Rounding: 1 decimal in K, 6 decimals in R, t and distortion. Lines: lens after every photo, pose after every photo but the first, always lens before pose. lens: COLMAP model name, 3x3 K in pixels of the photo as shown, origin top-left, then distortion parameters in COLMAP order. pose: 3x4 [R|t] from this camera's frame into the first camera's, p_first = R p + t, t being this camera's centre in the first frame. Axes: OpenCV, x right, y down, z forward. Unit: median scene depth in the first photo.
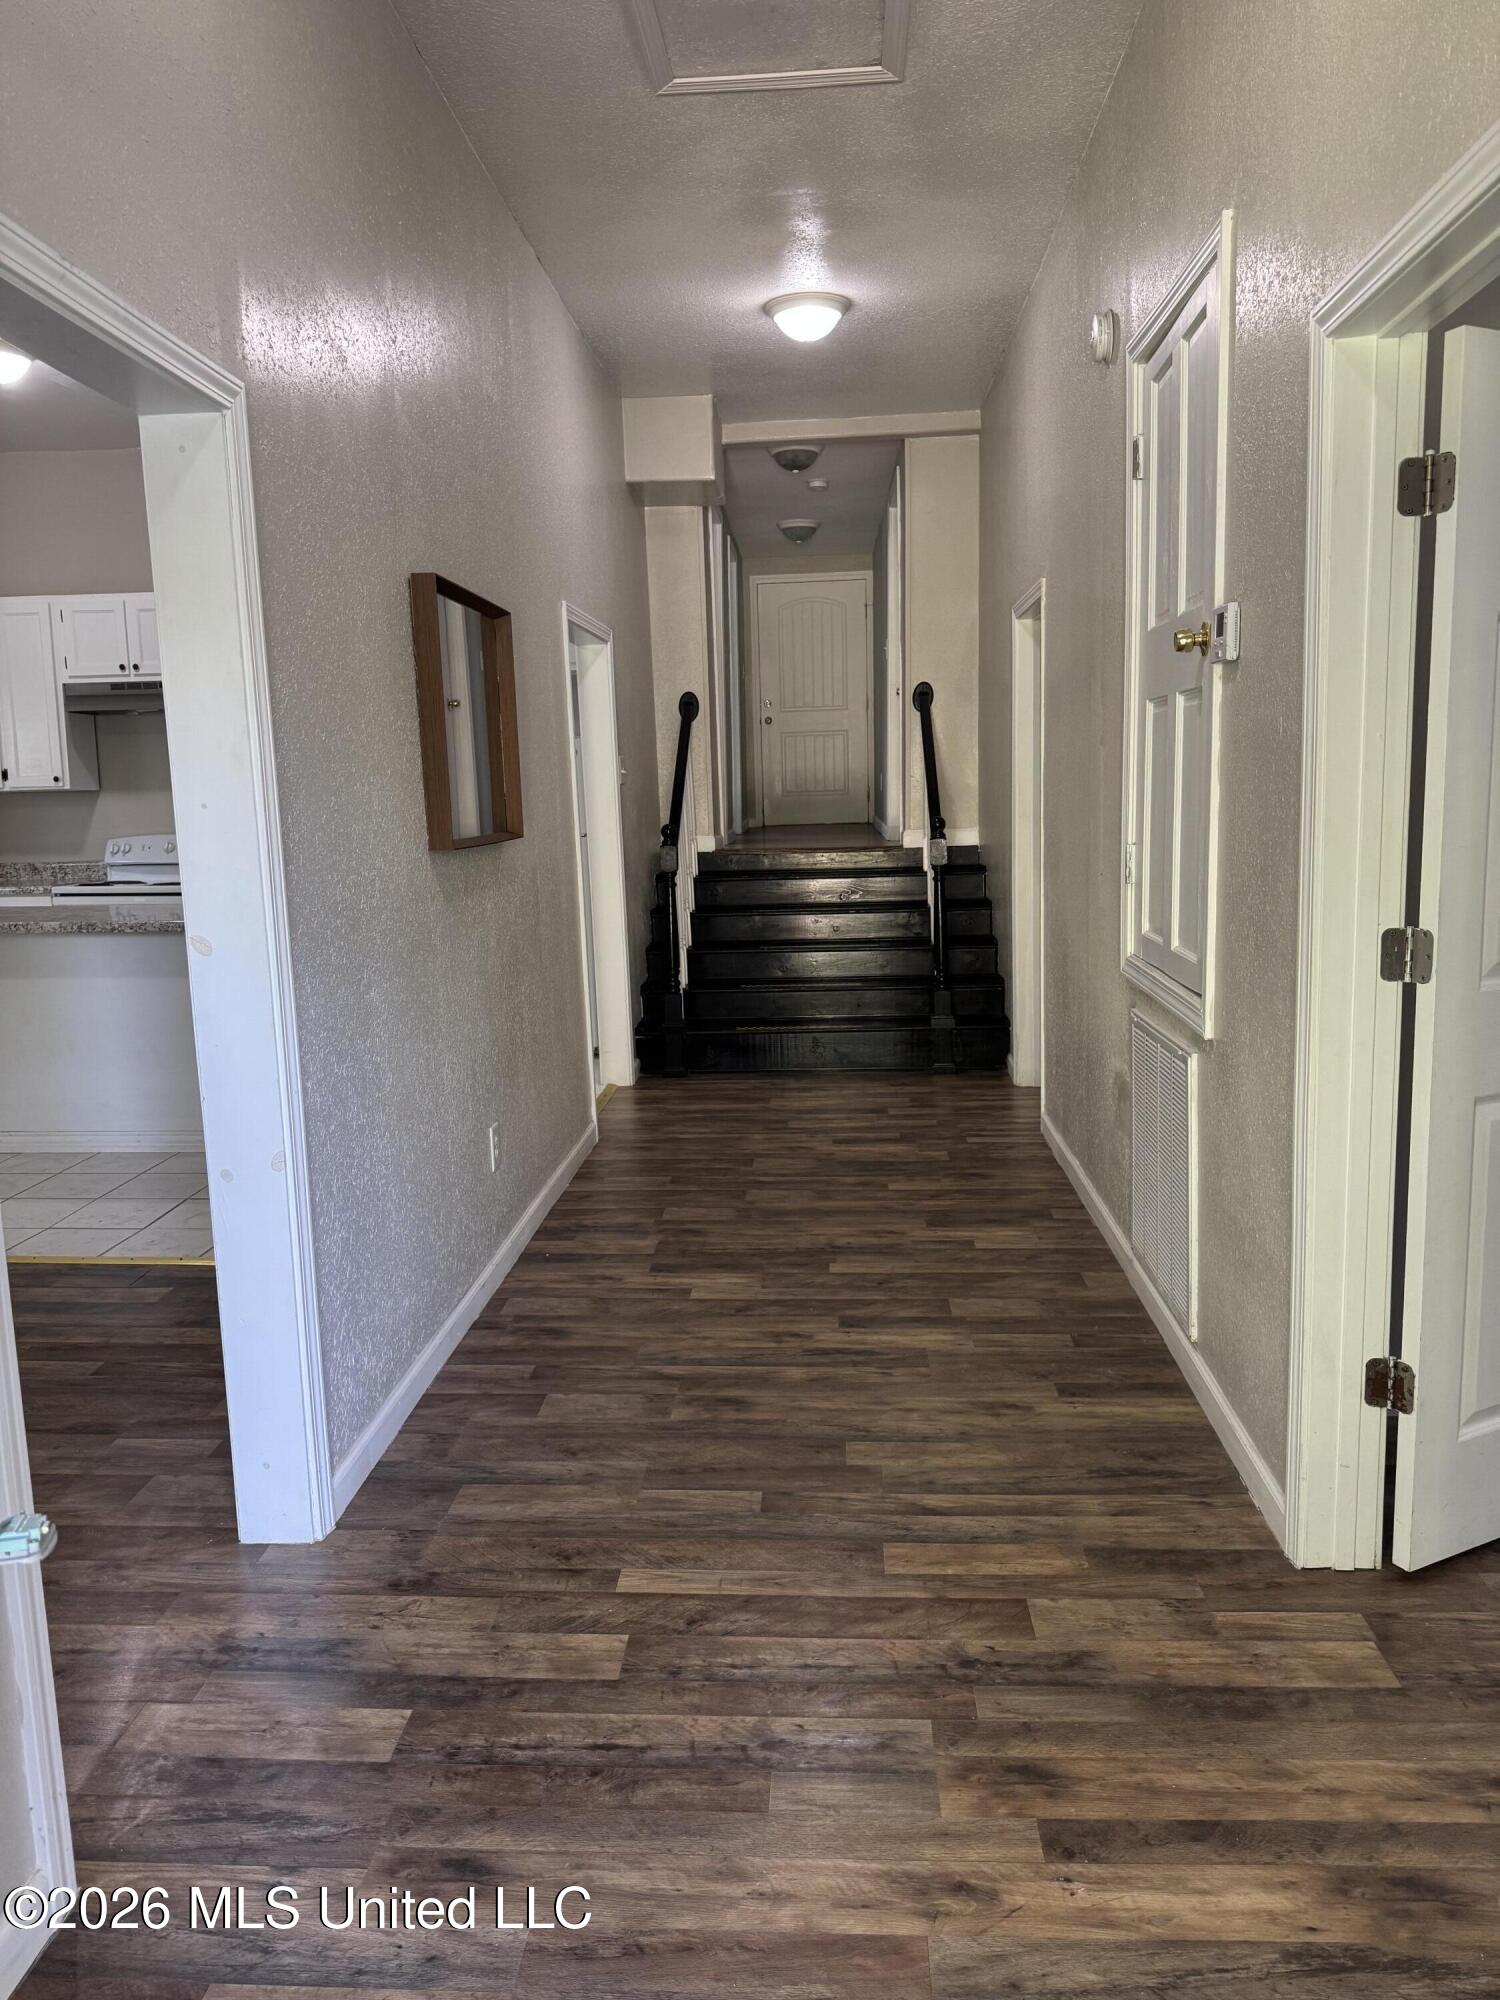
lens RADIAL K [[1415.2, 0, 749.4], [0, 1415.2, 994.0], [0, 0, 1]] dist [-0.002644, 0.002133]
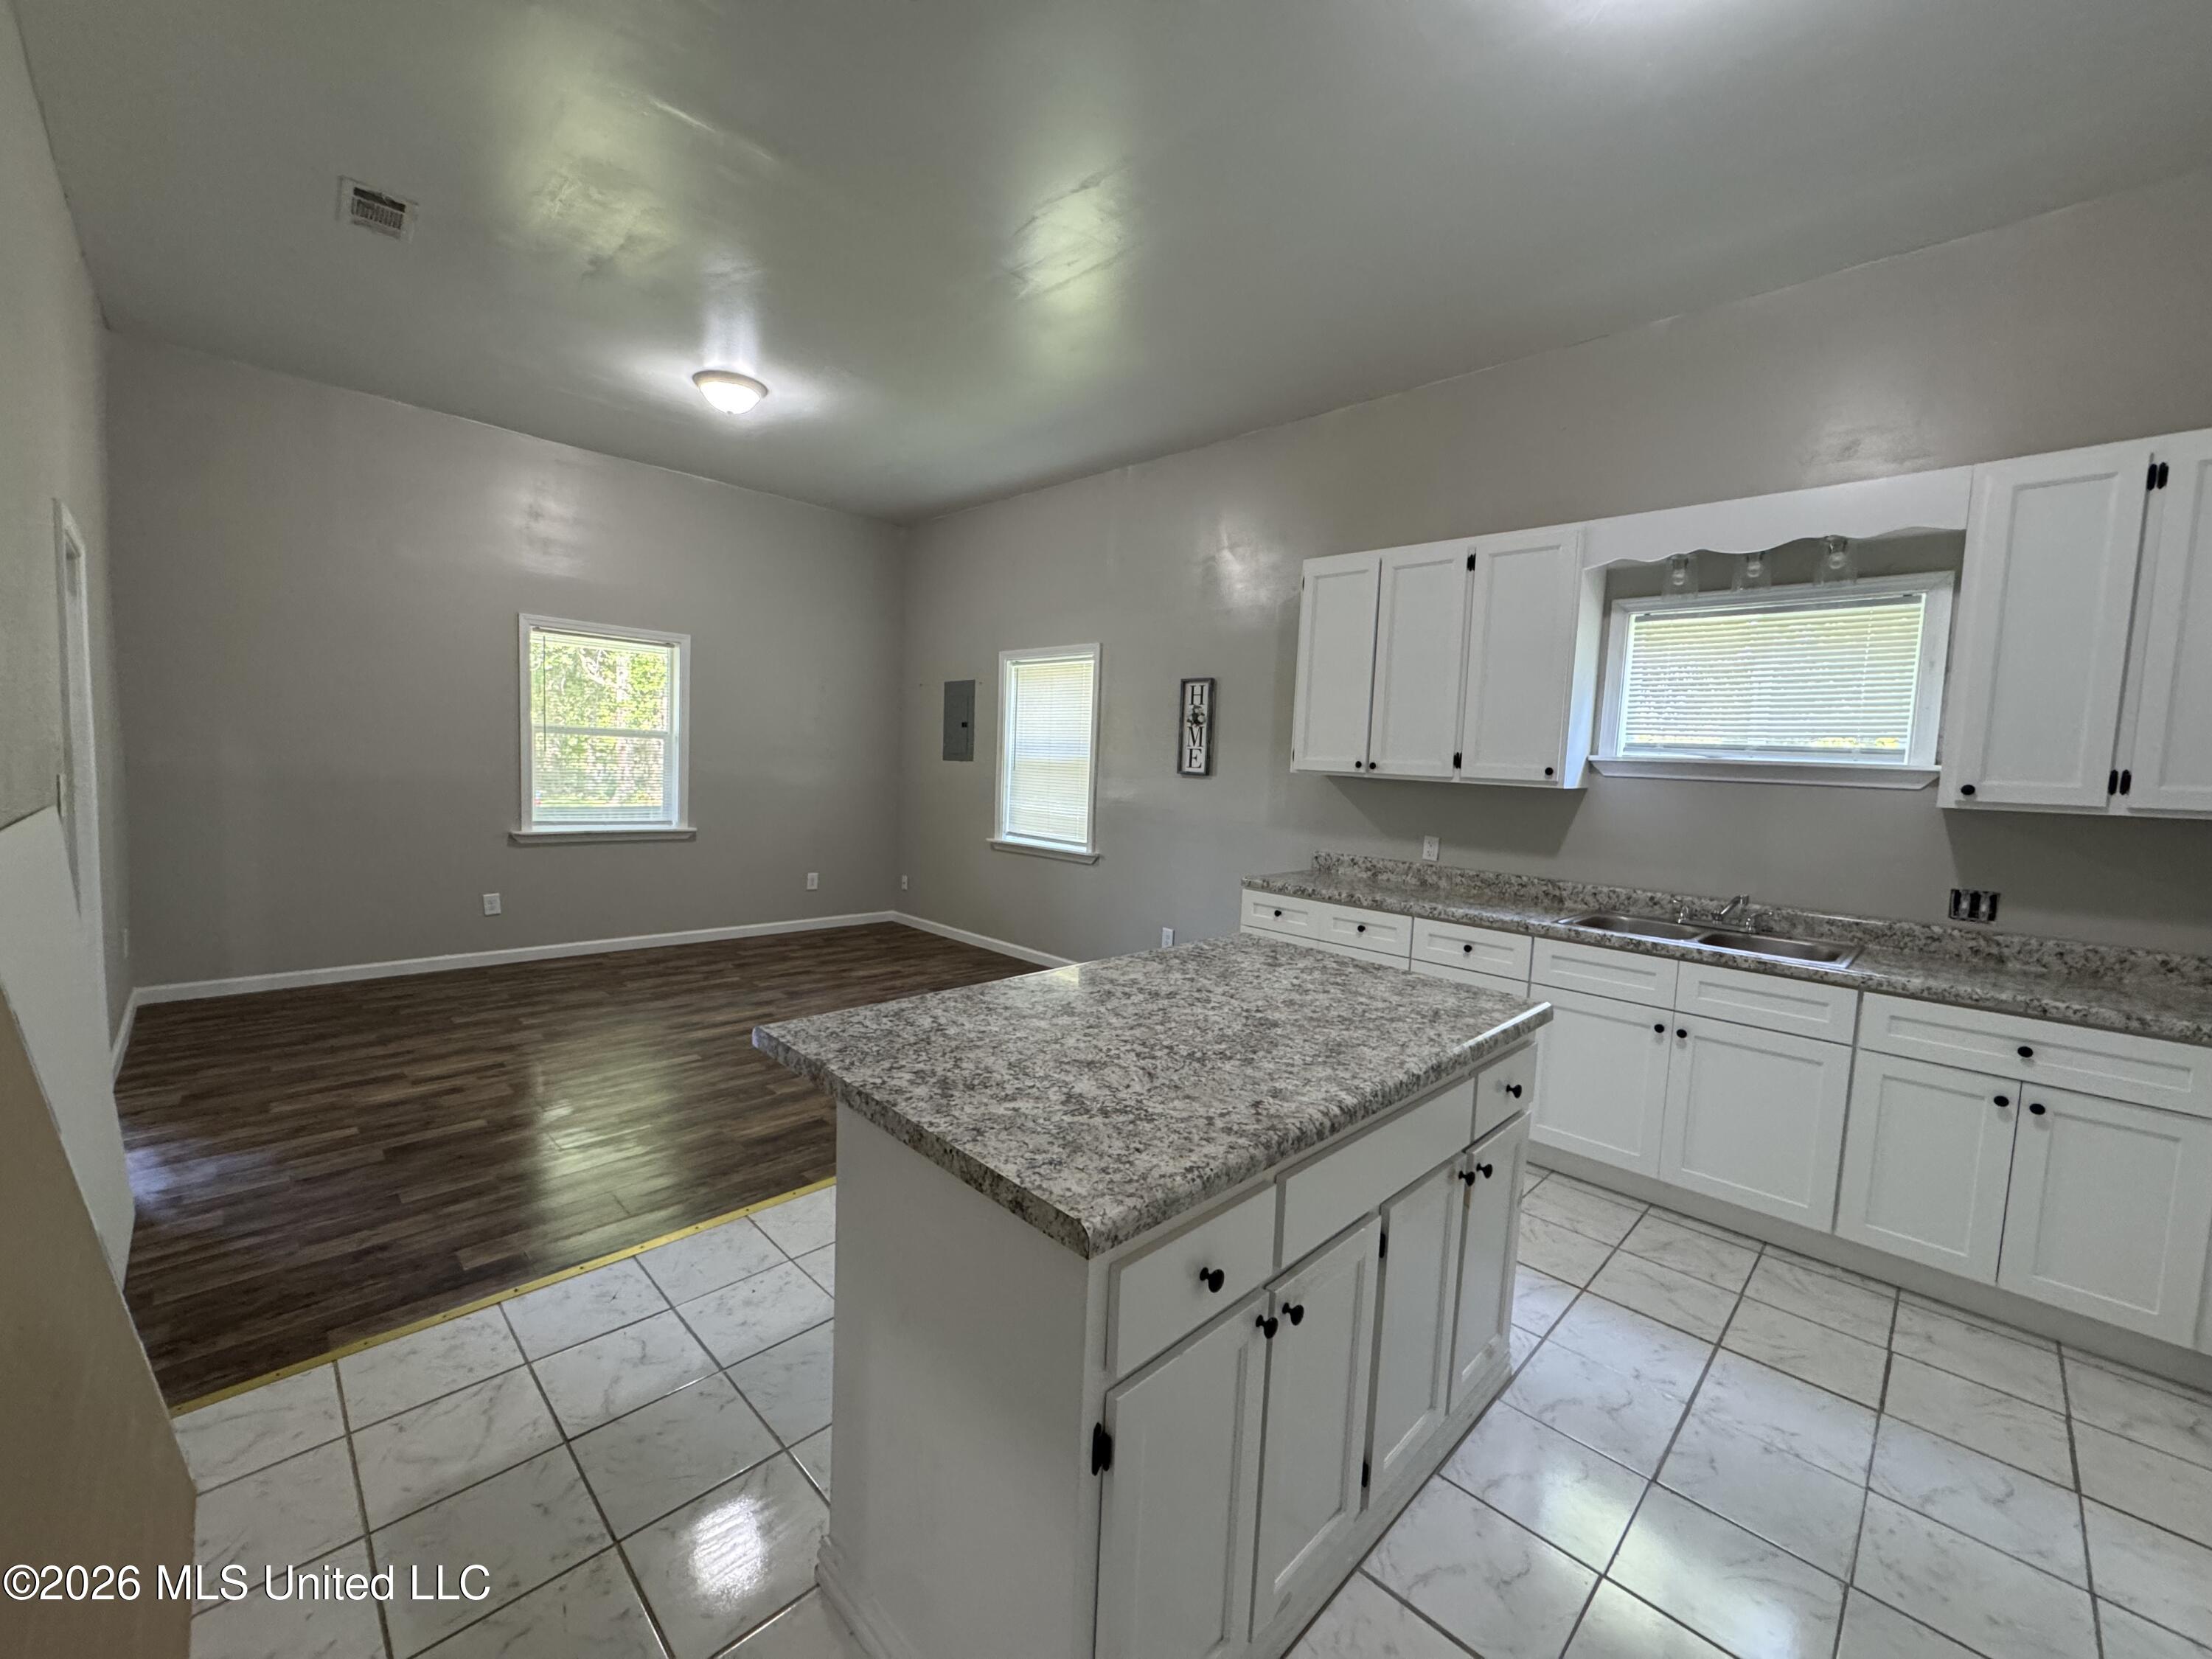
lens RADIAL K [[883.1, 0, 1108.0], [0, 883.1, 829.6], [0, 0, 1]] dist [-0.001329, 0.000116]
pose [[-0.662687, 0.060916, -0.746415, -0.142021], [-0.135674, 0.970428, 0.199653, -0.137205], [0.736504, 0.233577, -0.634825, 0.862077]]
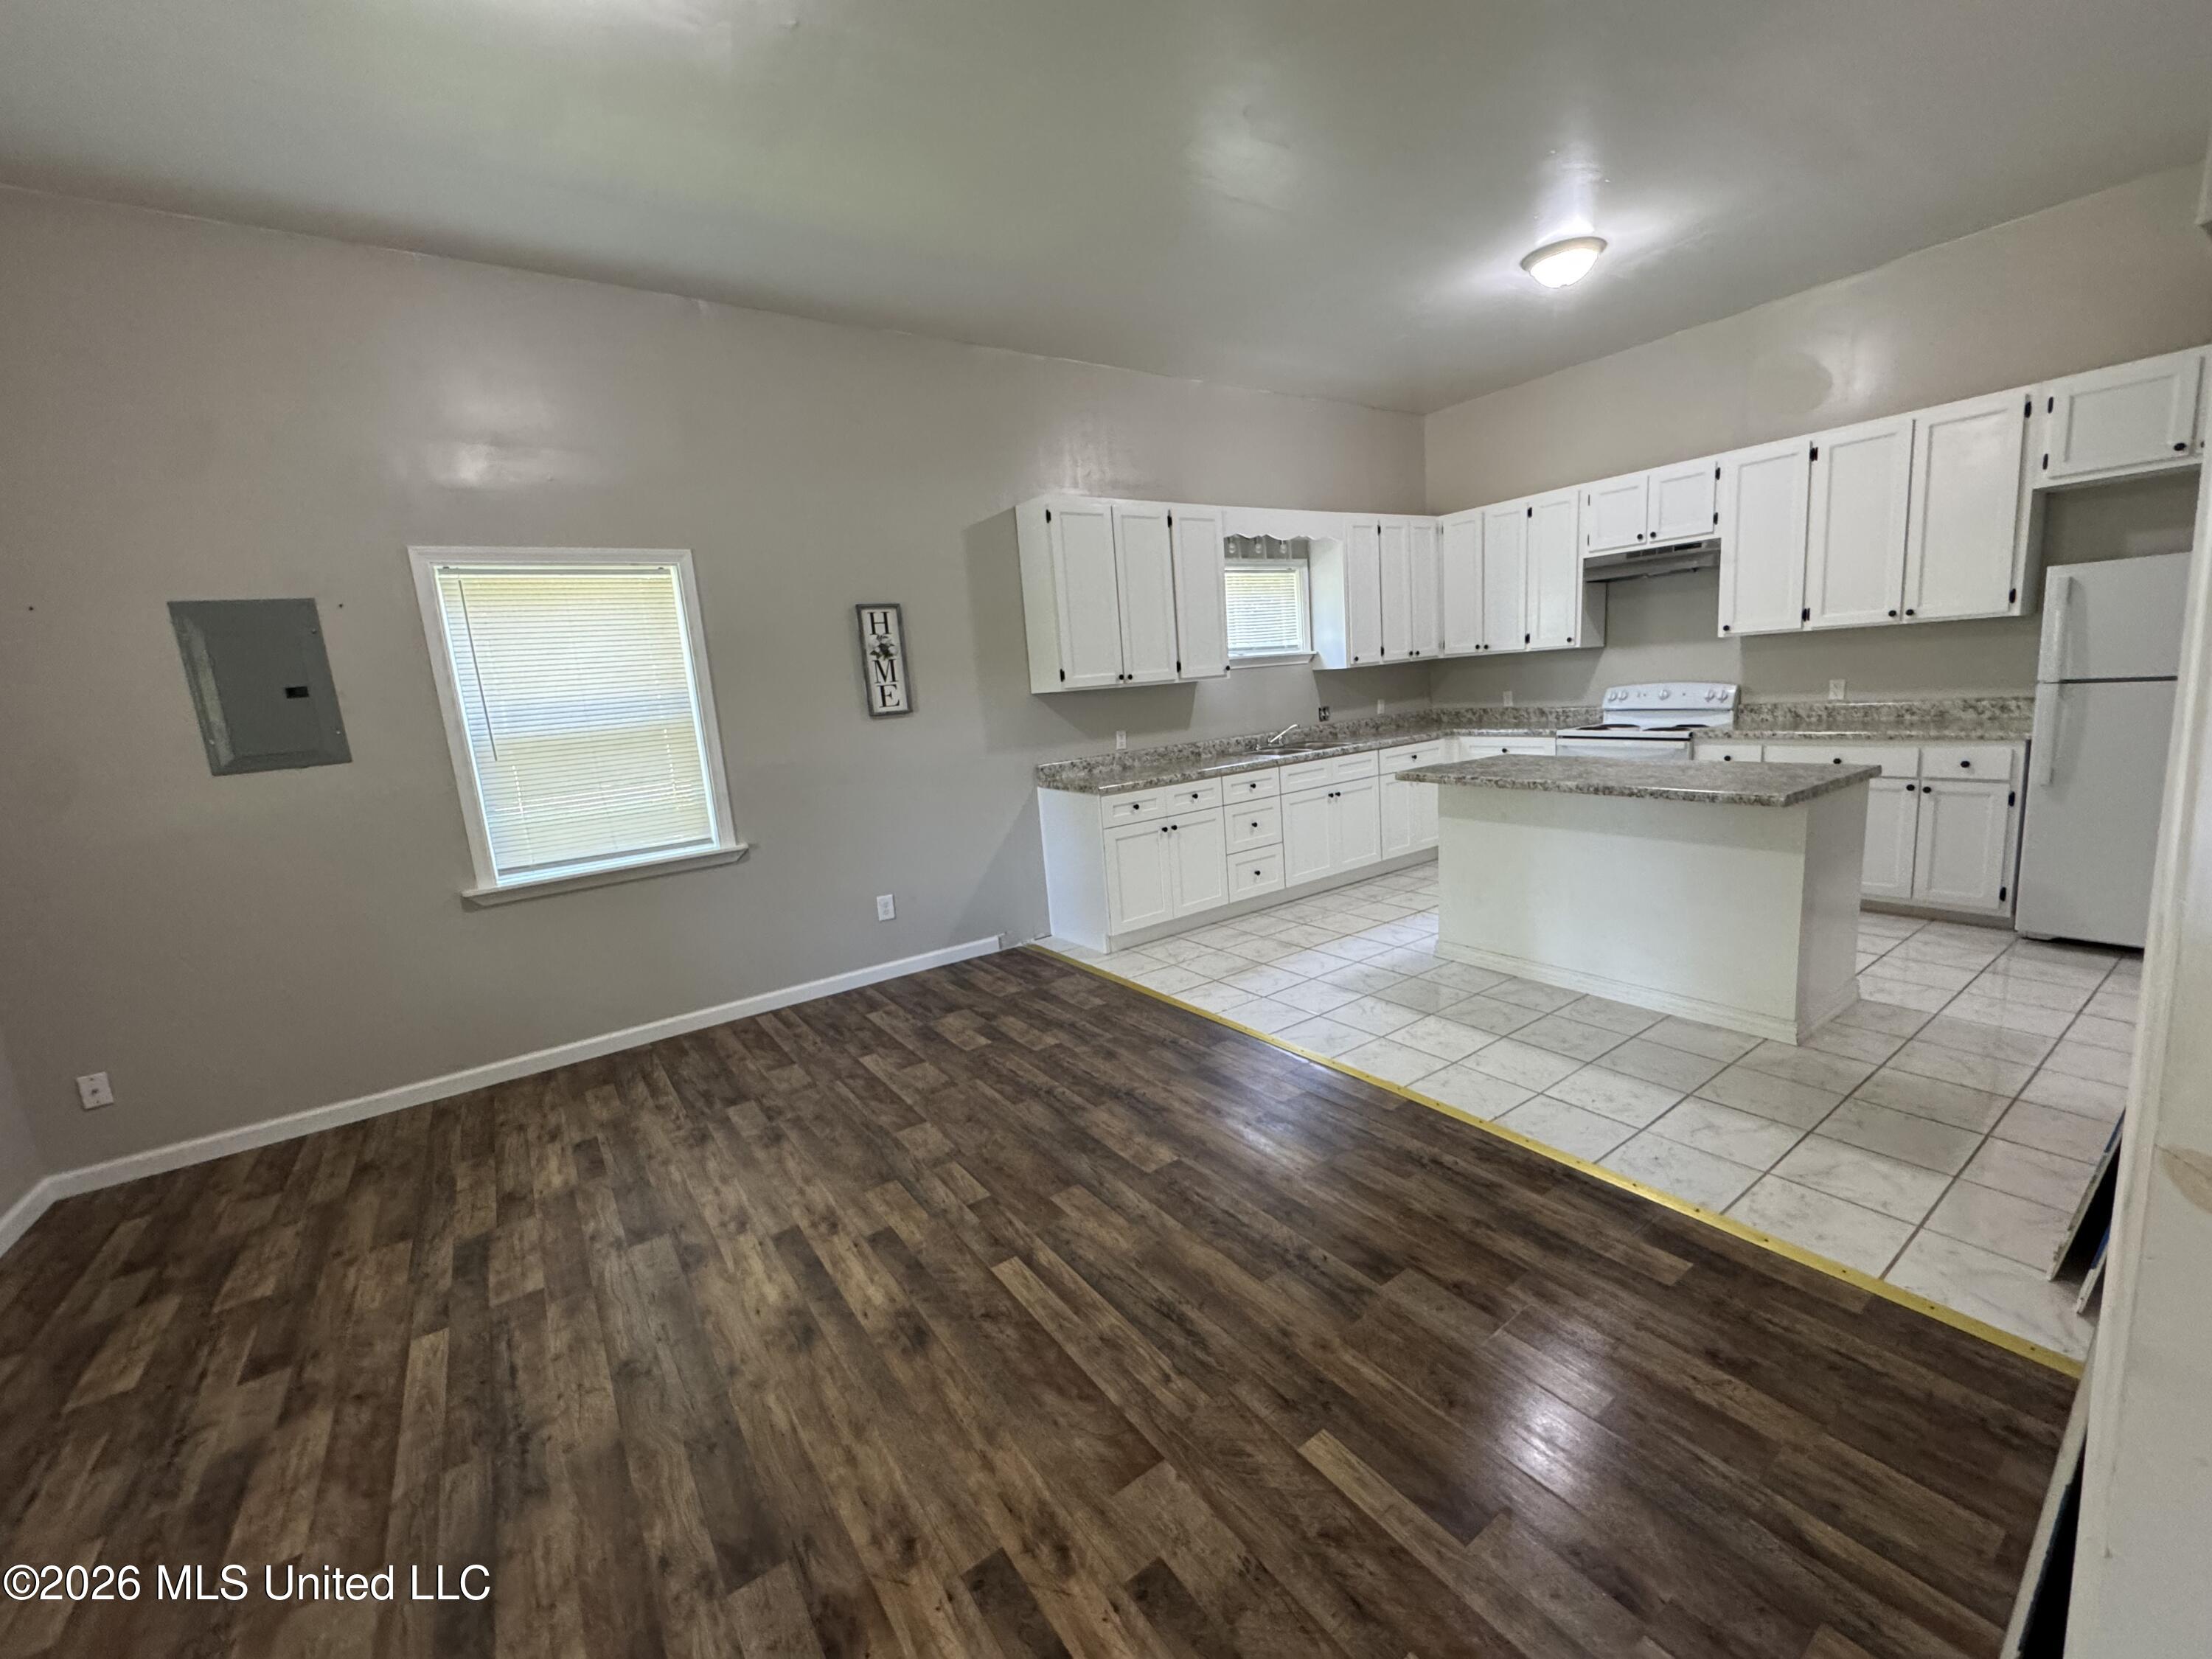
lens RADIAL K [[883.1, 0, 1102.9], [0, 883.1, 828.4], [0, 0, 1]] dist [-0.001329, 0.000116]
pose [[0.617074, 0.111757, -0.778928, -0.129549], [-0.056990, 0.993611, 0.097411, -0.042020], [0.784838, -0.015718, 0.619501, 0.215255]]
